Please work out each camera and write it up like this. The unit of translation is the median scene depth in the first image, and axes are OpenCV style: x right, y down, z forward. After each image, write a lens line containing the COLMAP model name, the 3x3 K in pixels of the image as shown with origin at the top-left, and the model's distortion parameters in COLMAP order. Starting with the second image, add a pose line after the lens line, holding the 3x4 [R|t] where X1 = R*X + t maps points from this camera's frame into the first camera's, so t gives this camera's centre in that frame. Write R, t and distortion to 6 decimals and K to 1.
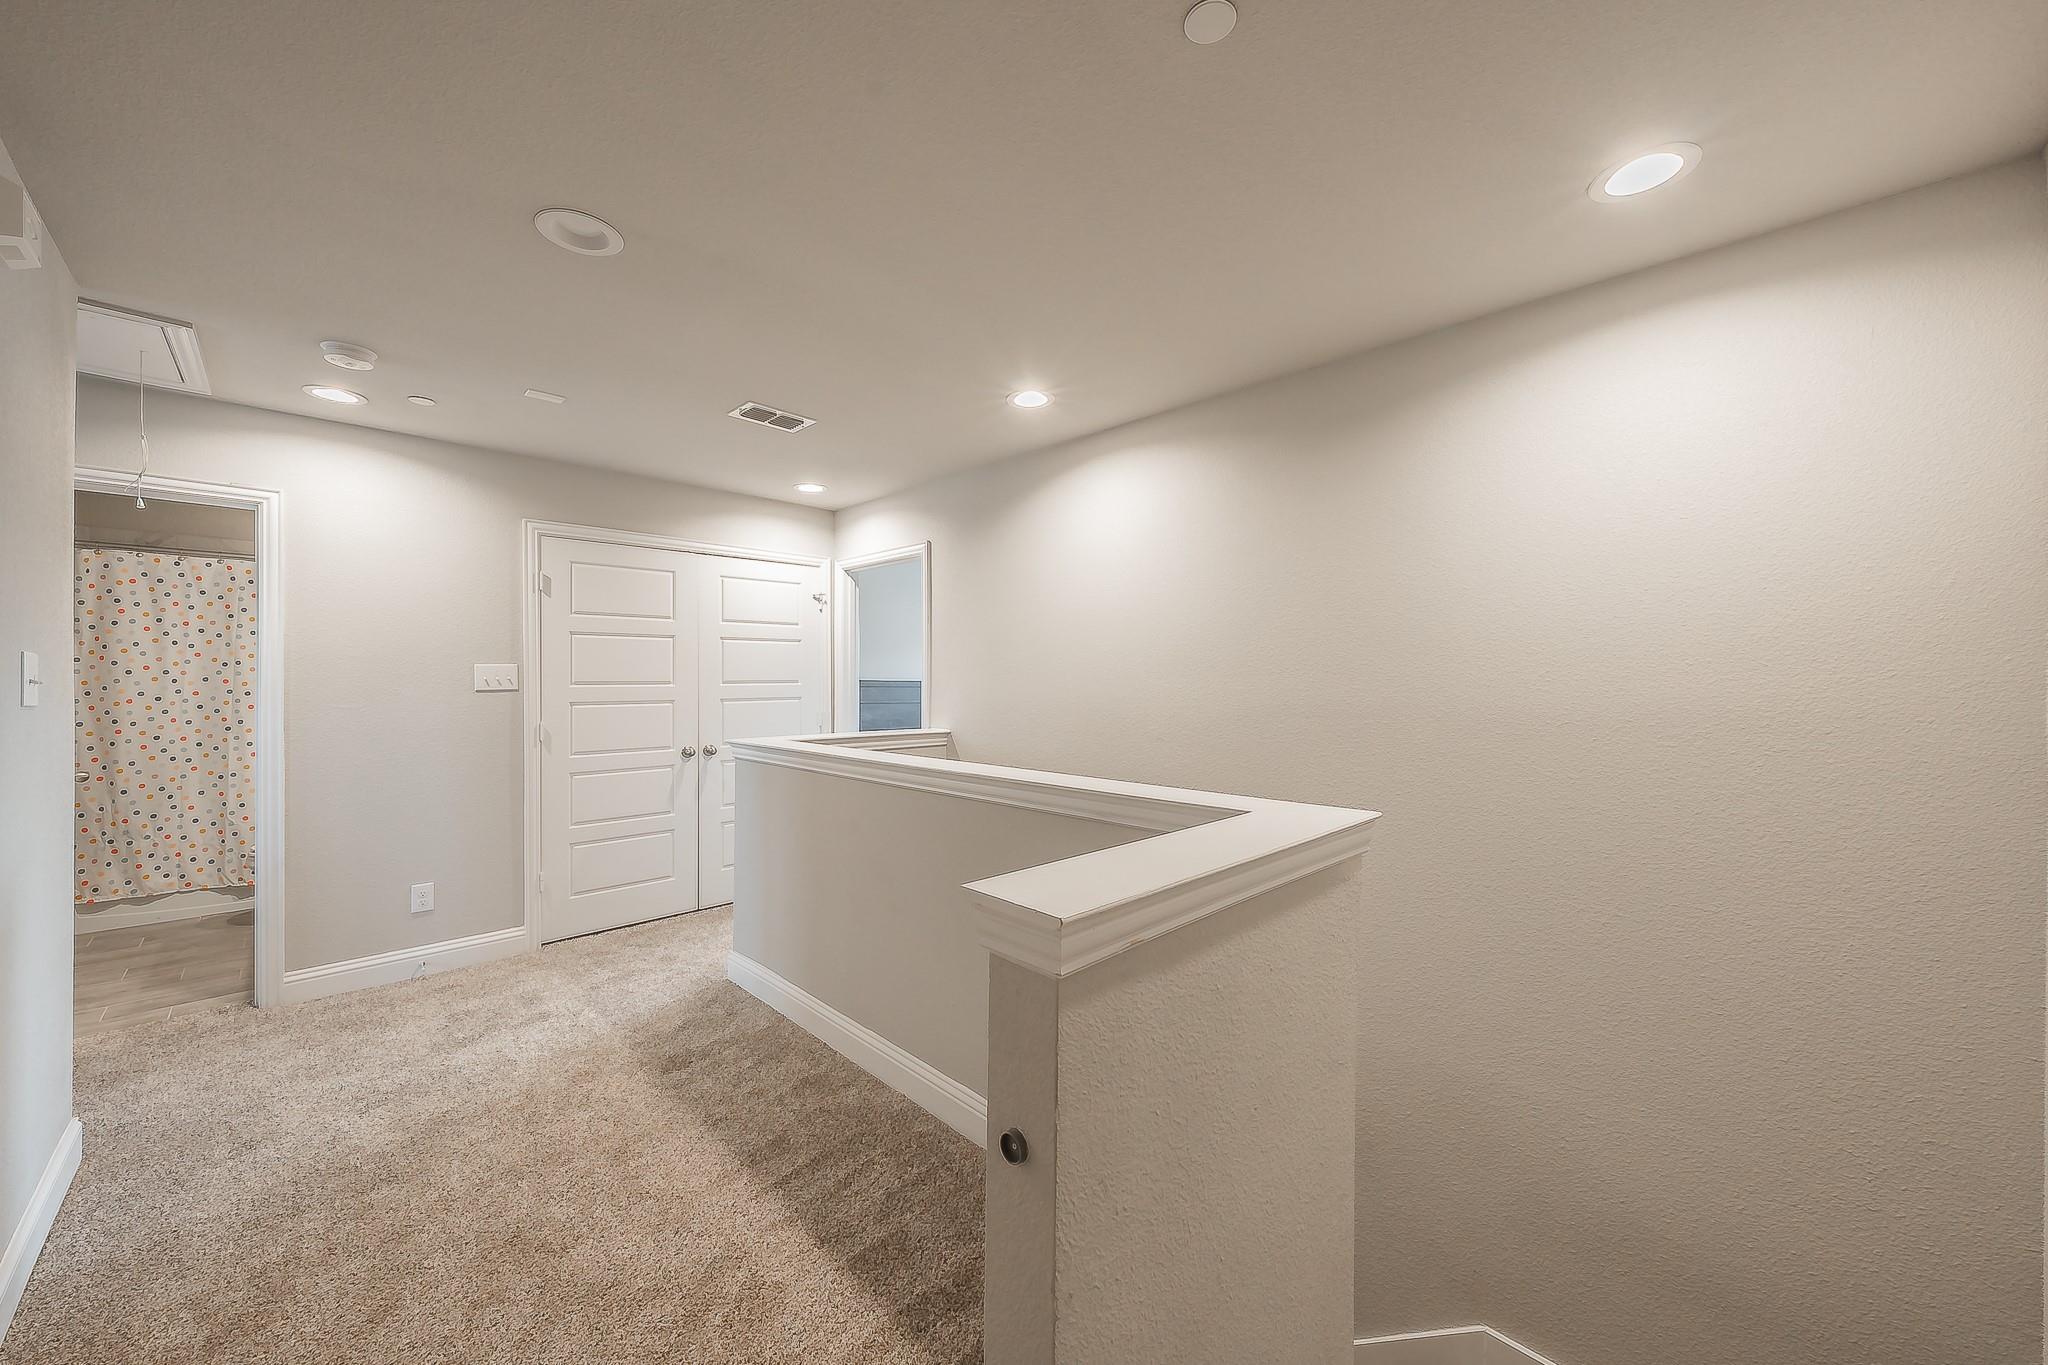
lens RADIAL K [[761.2, 0, 1030.8], [0, 761.2, 676.2], [0, 0, 1]] dist [-0.001010, 0.000248]
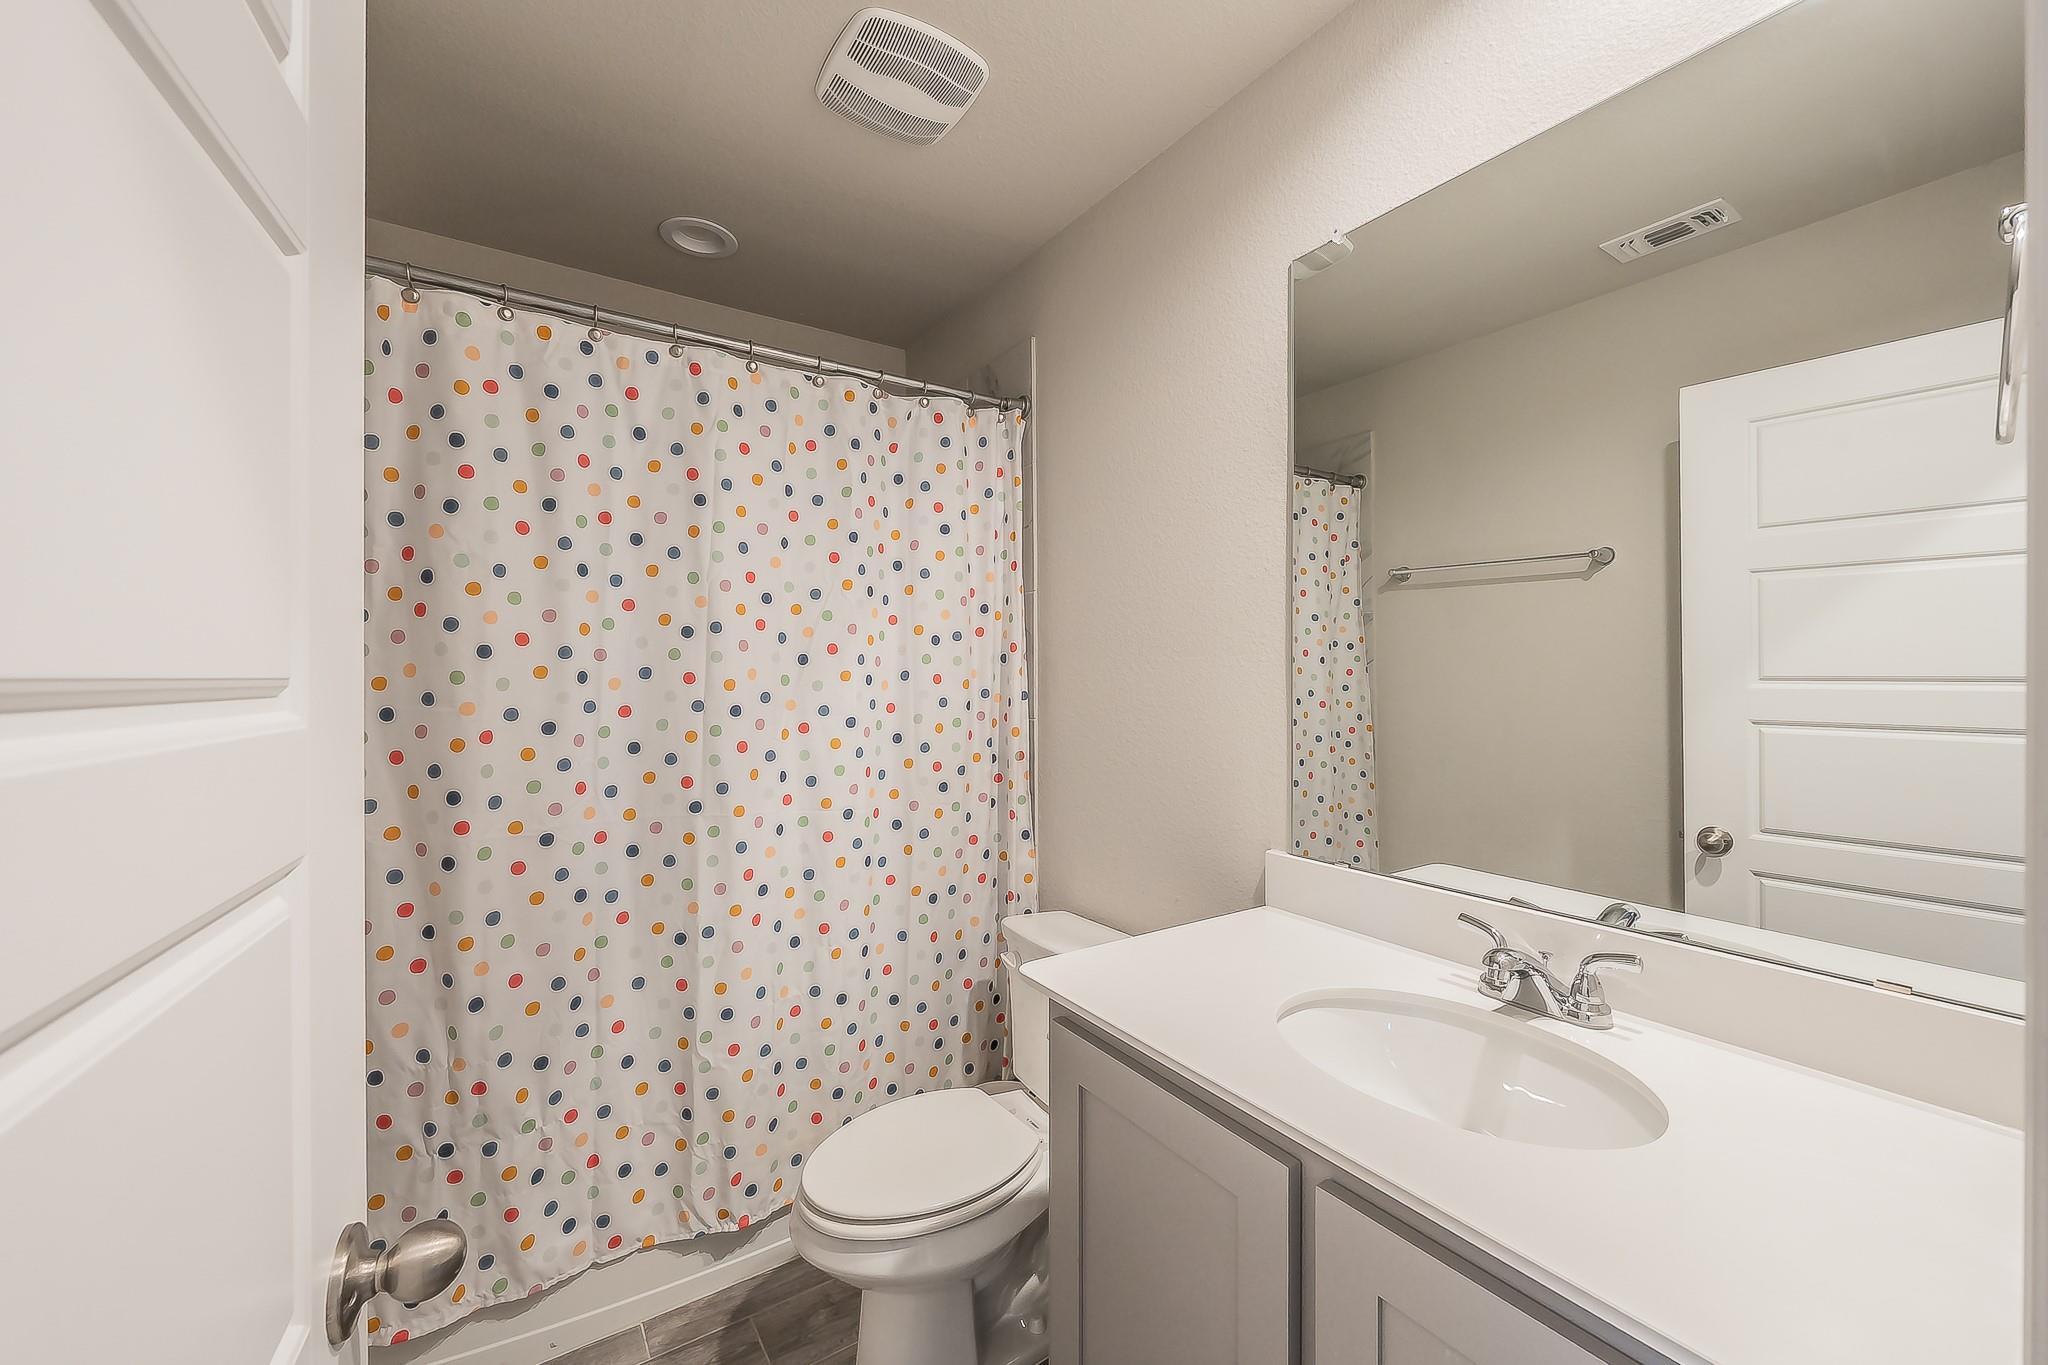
lens RADIAL K [[807.6, 0, 1021.1], [0, 807.6, 675.7], [0, 0, 1]] dist [-0.002607, 0.000269]
pose [[0.982834, -0.003862, -0.184450, -0.859050], [0.004488, 0.999985, 0.002980, 0.005332], [0.184436, -0.003756, 0.982837, 0.670089]]
